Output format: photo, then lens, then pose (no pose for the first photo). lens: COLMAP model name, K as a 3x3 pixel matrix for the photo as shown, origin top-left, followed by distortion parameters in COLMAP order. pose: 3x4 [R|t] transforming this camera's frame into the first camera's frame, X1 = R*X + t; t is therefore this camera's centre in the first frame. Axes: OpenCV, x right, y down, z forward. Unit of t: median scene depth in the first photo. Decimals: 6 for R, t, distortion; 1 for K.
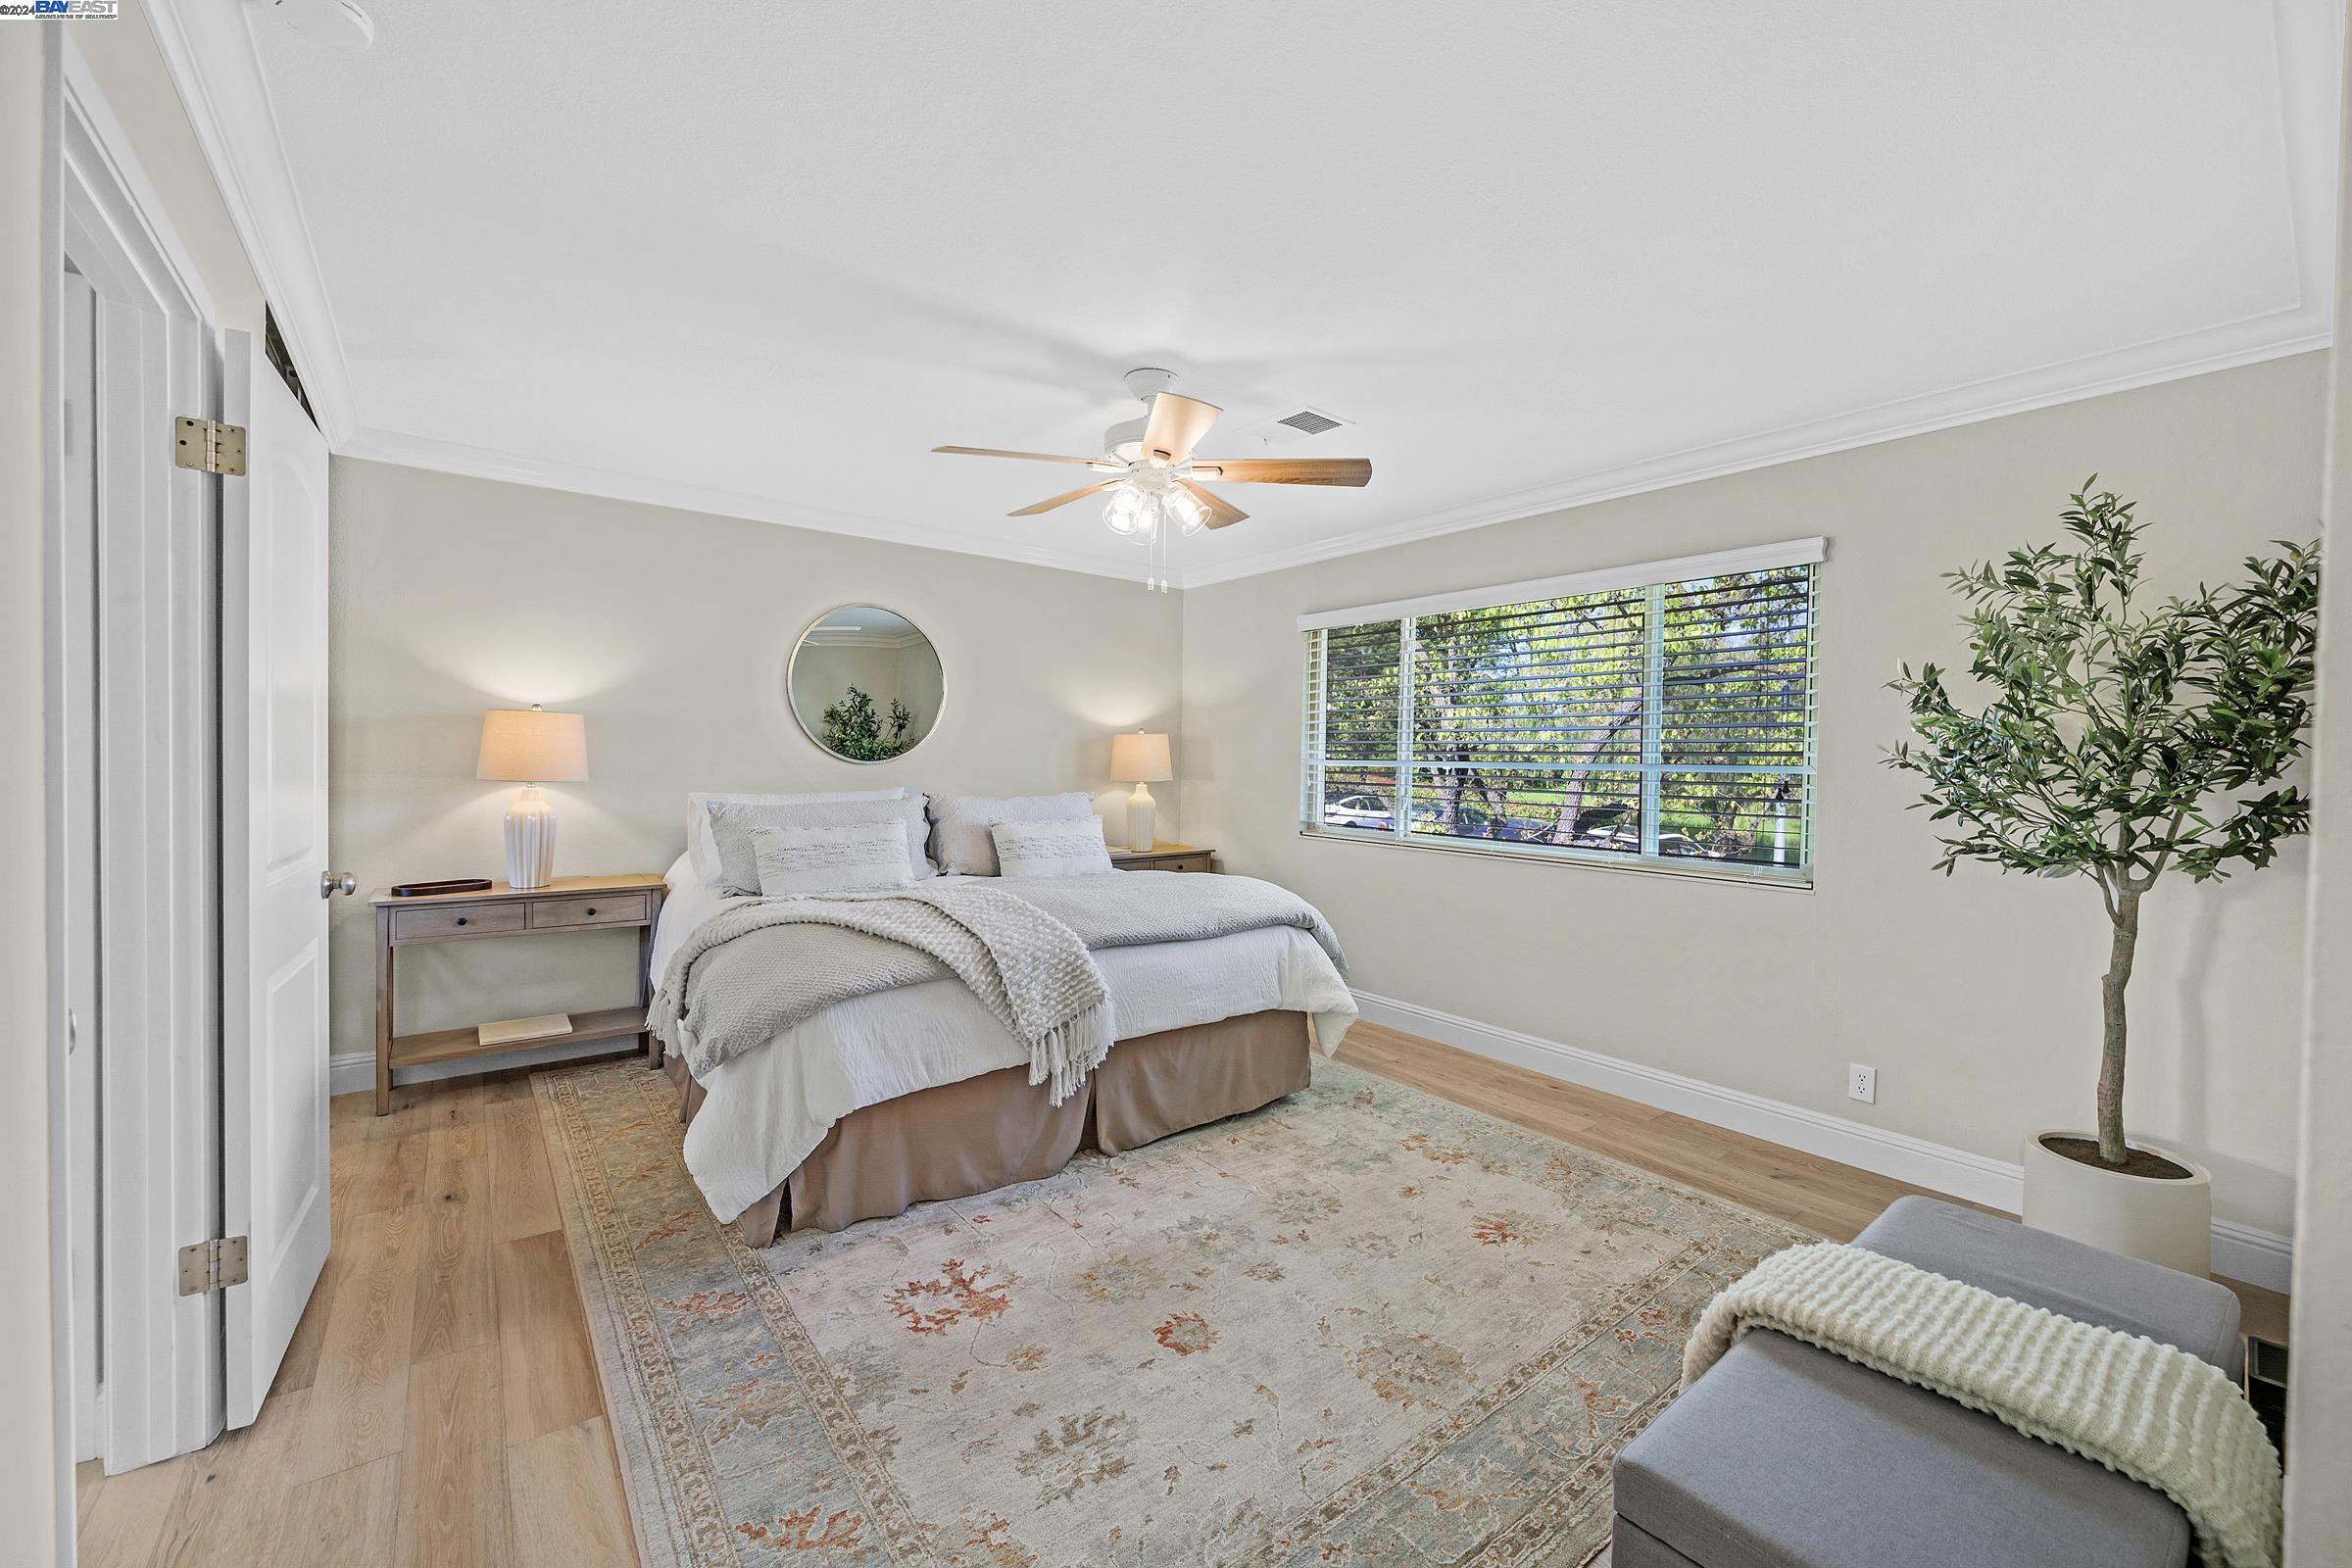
lens RADIAL K [[926.7, 0, 1177.2], [0, 926.7, 778.9], [0, 0, 1]] dist [-0.004627, -0.000248]
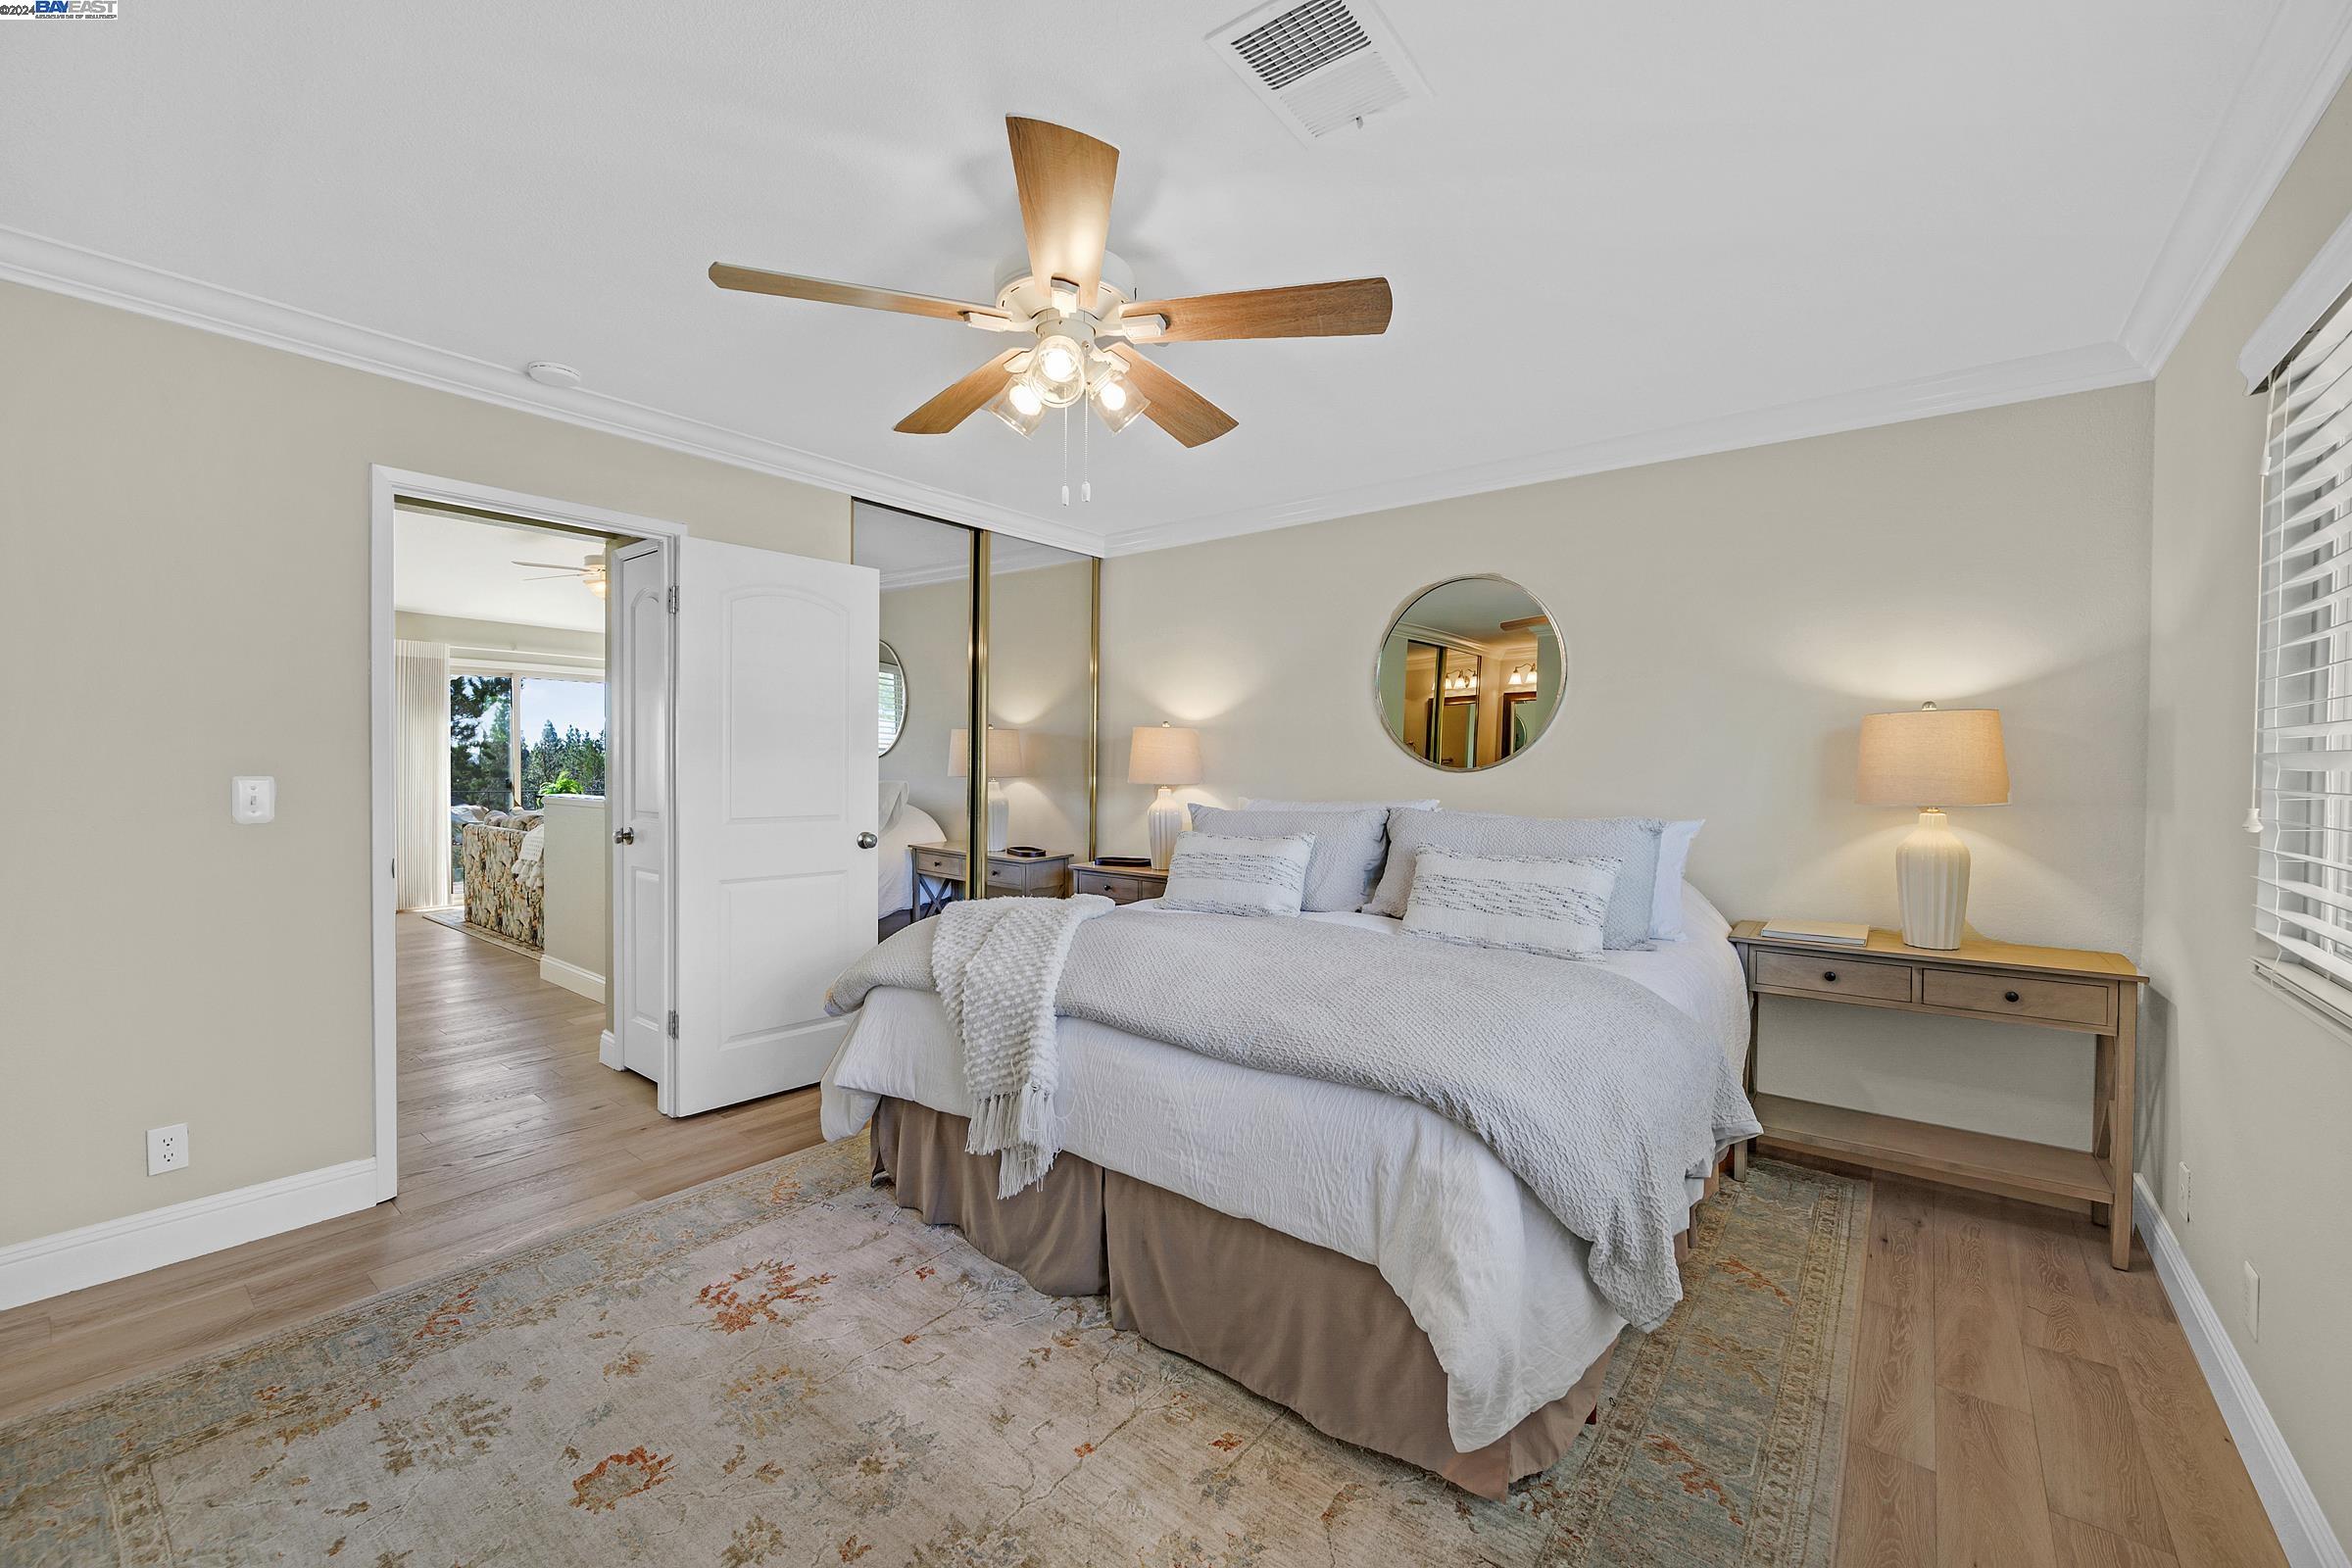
lens RADIAL K [[936.5, 0, 1185.2], [0, 936.5, 776.0], [0, 0, 1]] dist [-0.005171, 0.000078]
pose [[0.242973, 0.009804, -0.969983, 0.558695], [-0.015533, 0.999860, 0.006215, -0.008846], [0.969909, 0.013557, 0.243092, 0.789984]]
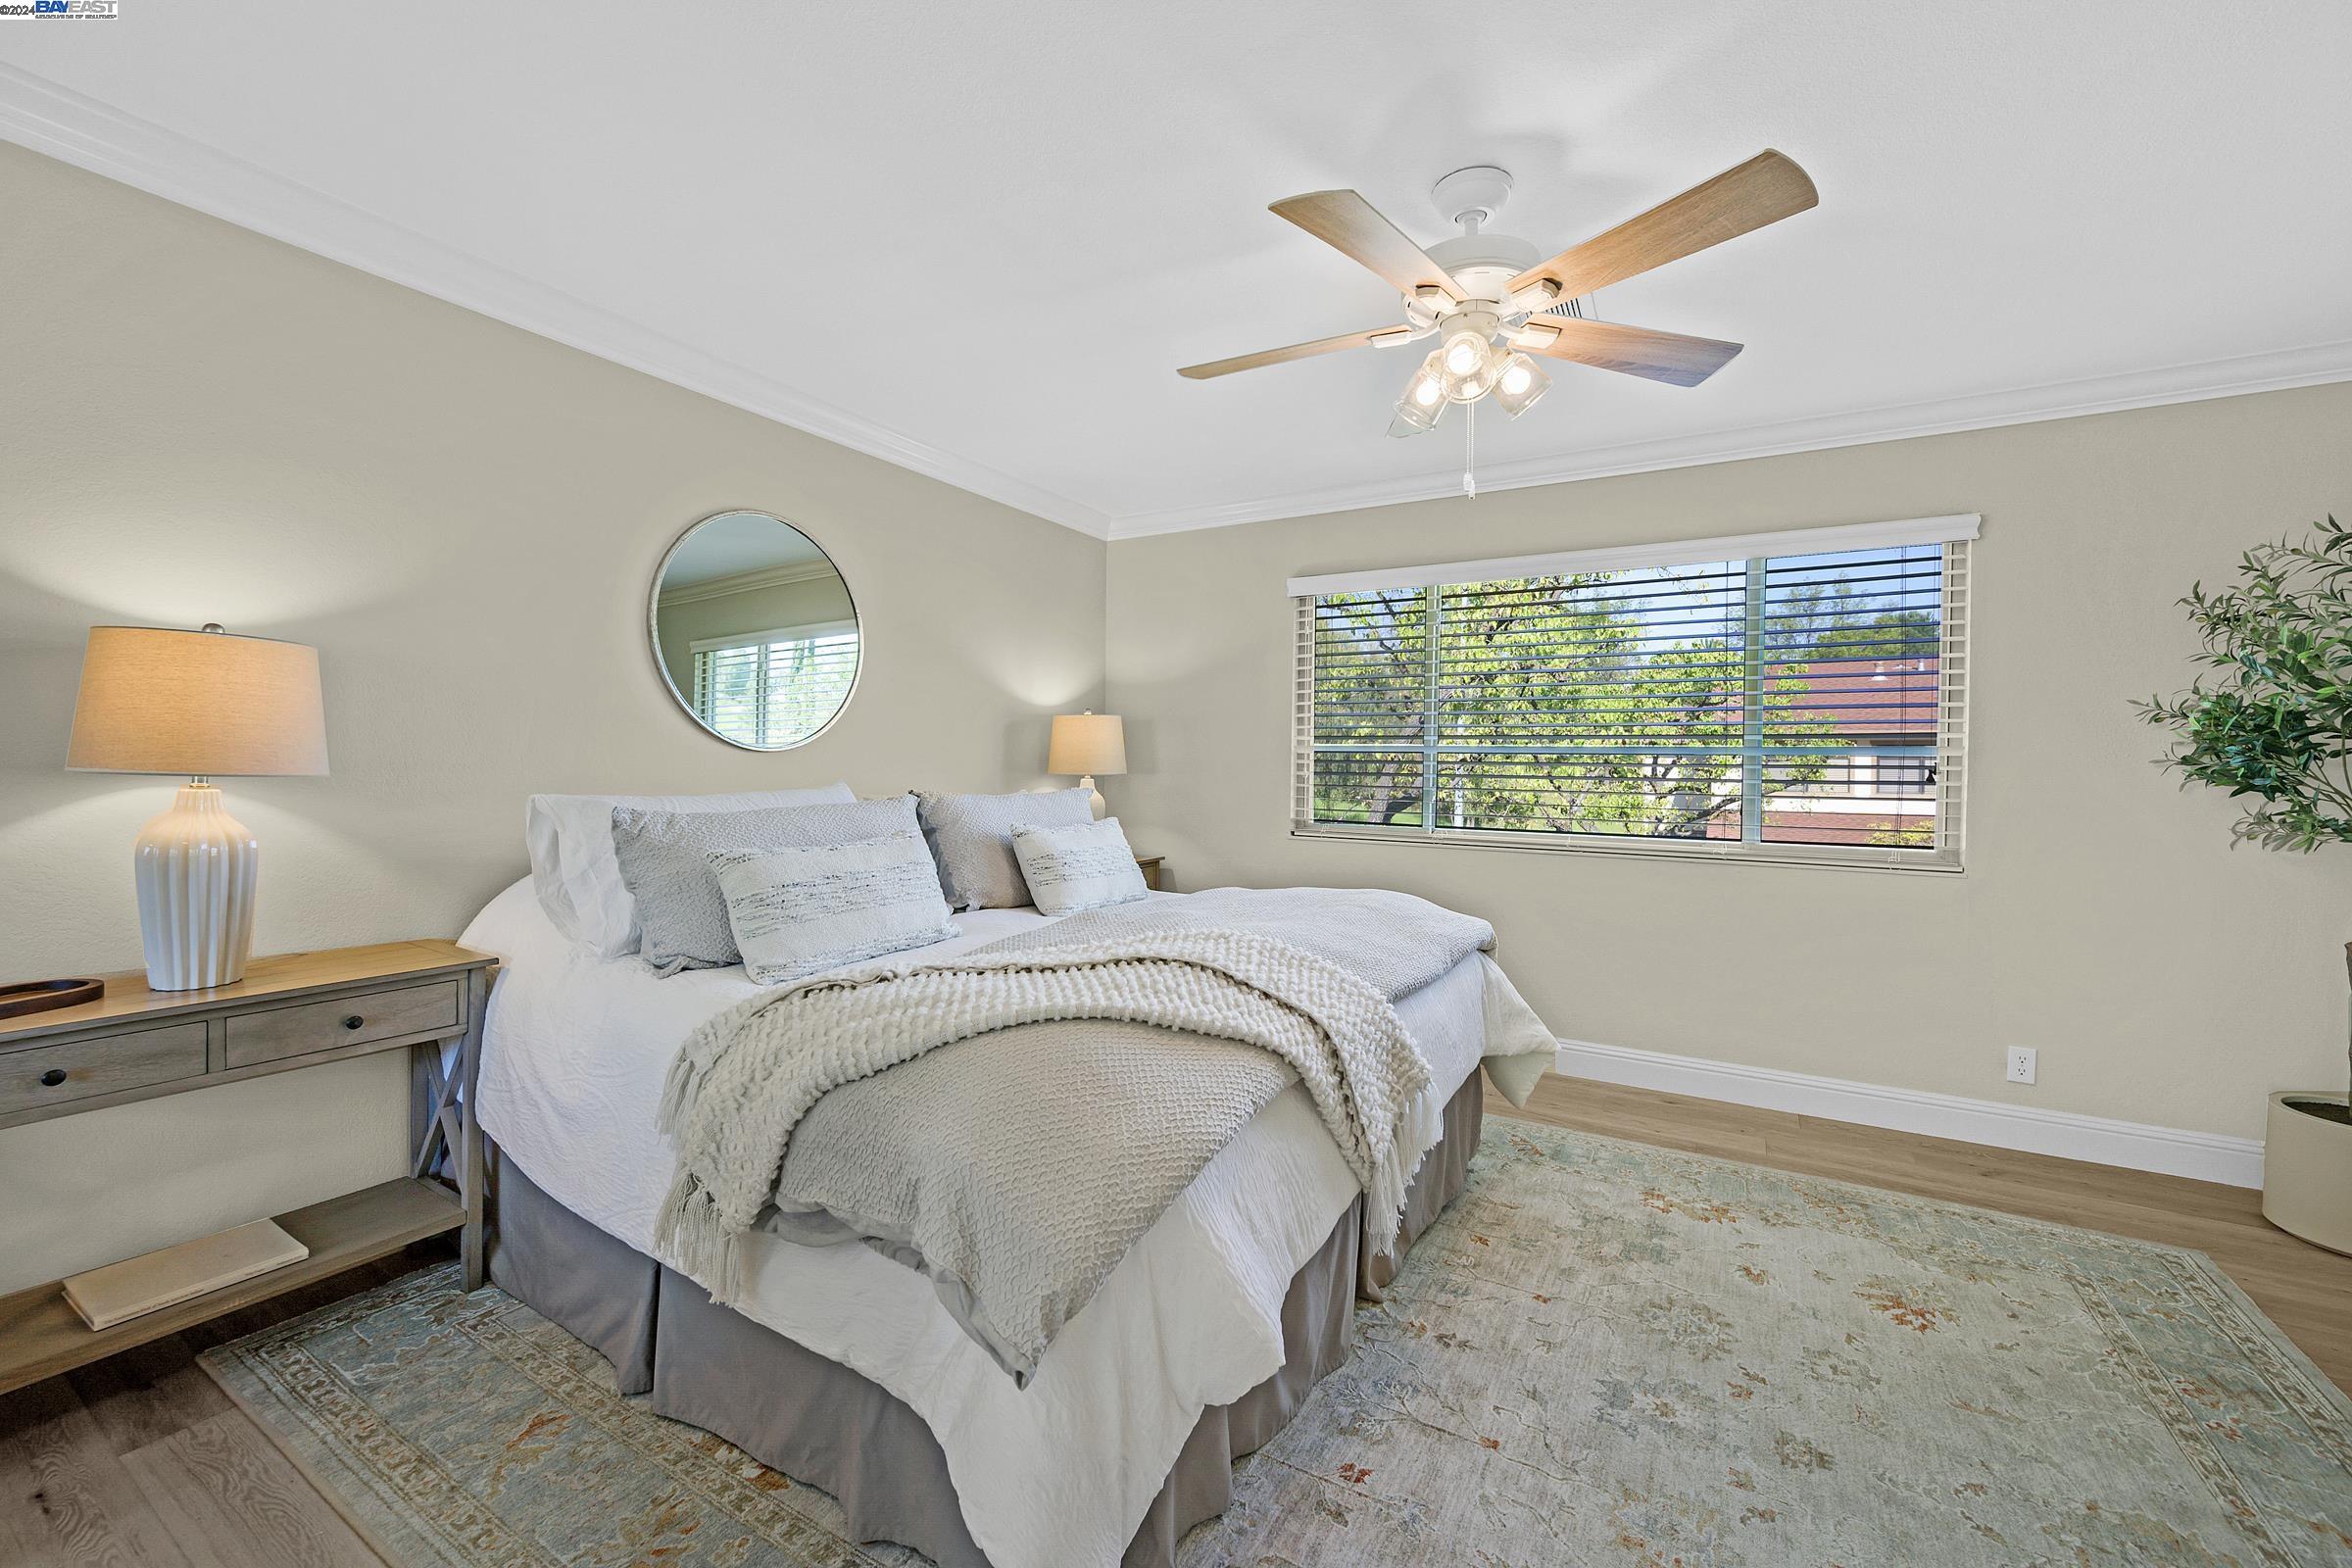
lens RADIAL K [[936.5, 0, 1185.2], [0, 936.5, 776.0], [0, 0, 1]] dist [-0.005171, 0.000078]
pose [[0.929963, -0.009168, 0.367539, -0.418849], [0.010172, 0.999948, -0.000793, 0.008658], [-0.367512, 0.004476, 0.930008, 0.357427]]
